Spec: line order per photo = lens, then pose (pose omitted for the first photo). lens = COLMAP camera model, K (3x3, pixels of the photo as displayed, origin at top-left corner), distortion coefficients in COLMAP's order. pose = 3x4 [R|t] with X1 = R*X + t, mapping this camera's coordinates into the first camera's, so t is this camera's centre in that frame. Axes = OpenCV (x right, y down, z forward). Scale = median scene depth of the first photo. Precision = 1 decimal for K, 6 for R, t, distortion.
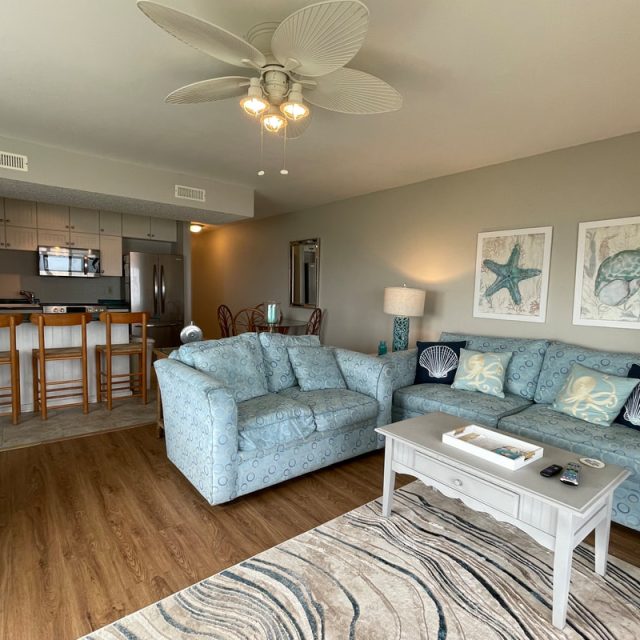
lens RADIAL K [[385.1, 0, 310.8], [0, 385.1, 319.0], [0, 0, 1]] dist [-0.004847, -0.000845]
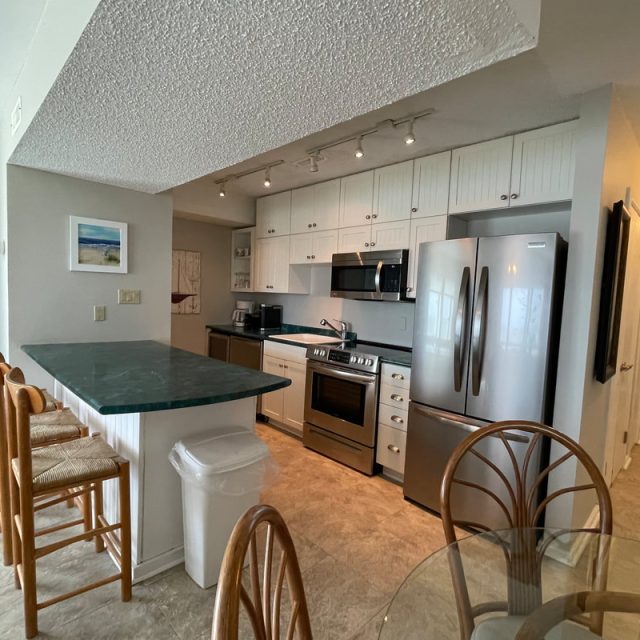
lens RADIAL K [[385.1, 0, 319.1], [0, 385.1, 320.6], [0, 0, 1]] dist [-0.004847, -0.000845]
pose [[0.112890, 0.037491, -0.992900, -0.045778], [-0.120789, 0.992394, 0.023738, -0.098459], [0.986238, 0.117251, 0.116560, 1.015942]]
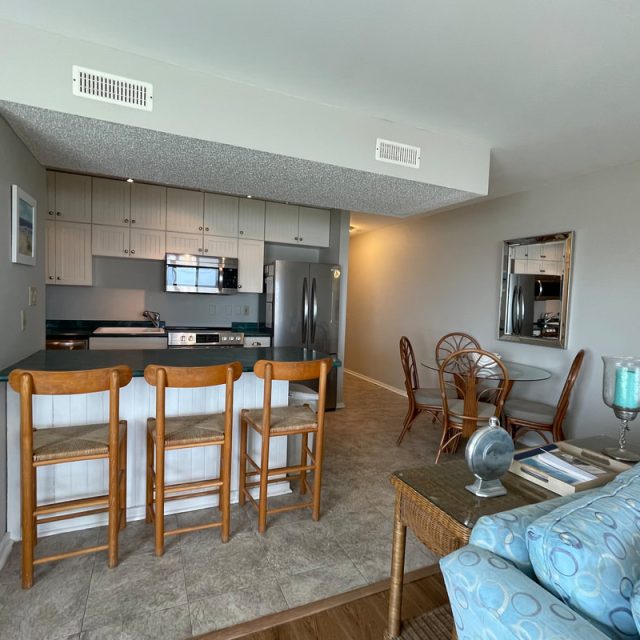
lens RADIAL K [[385.1, 0, 315.1], [0, 385.1, 315.7], [0, 0, 1]] dist [-0.004847, -0.000845]
pose [[0.968966, 0.018142, -0.246528, -0.257170], [-0.029346, 0.998693, -0.041851, -0.047839], [0.245446, 0.047787, 0.968232, 0.374047]]
